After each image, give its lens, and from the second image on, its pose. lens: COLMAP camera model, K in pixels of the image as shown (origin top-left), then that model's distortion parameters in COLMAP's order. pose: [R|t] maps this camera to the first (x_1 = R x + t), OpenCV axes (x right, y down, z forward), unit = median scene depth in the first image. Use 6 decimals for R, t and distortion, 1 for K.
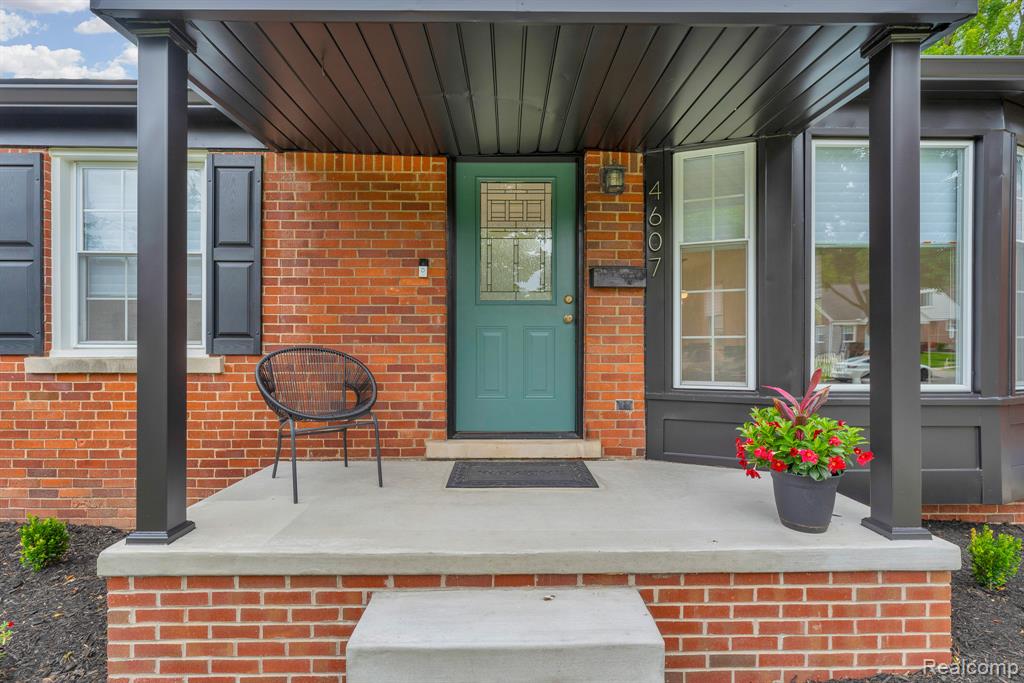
lens RADIAL K [[484.1, 0, 512.0], [0, 484.1, 341.5], [0, 0, 1]] dist [-0.001266, -0.000217]
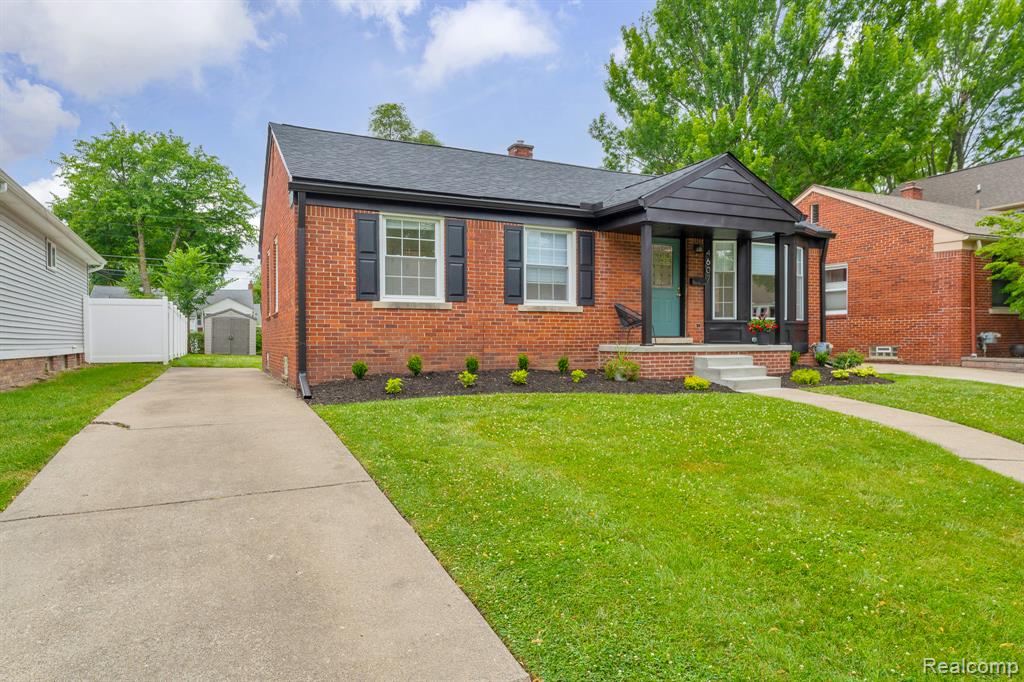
lens RADIAL K [[648.7, 0, 512.0], [0, 648.7, 341.0], [0, 0, 1]] dist [0.000723, -0.000087]
pose [[0.909433, -0.004188, 0.415829, -2.460424], [0.003946, 0.999991, 0.001442, 0.219581], [-0.415831, 0.000329, 0.909442, -2.126243]]
